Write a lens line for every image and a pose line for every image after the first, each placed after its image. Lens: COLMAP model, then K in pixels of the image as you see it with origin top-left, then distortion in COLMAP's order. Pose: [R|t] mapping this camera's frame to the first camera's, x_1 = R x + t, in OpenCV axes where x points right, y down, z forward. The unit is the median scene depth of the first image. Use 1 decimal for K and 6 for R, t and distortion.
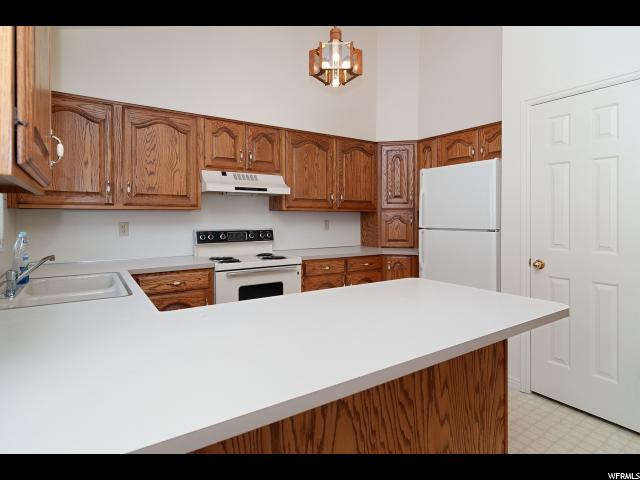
lens RADIAL K [[357.0, 0, 320.7], [0, 357.0, 208.3], [0, 0, 1]] dist [0.002111, 0.001068]
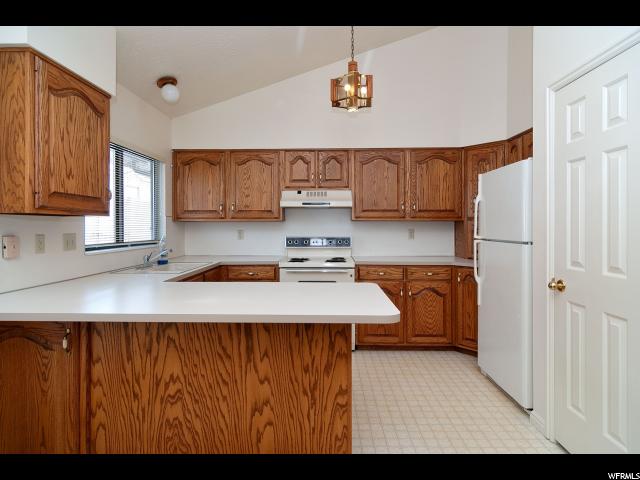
lens RADIAL K [[357.0, 0, 320.7], [0, 357.0, 208.3], [0, 0, 1]] dist [0.002111, 0.001068]
pose [[0.811216, -0.027961, -0.584078, 0.547050], [0.015047, 0.999523, -0.026952, -0.004593], [0.584553, 0.013076, 0.811250, 0.014260]]
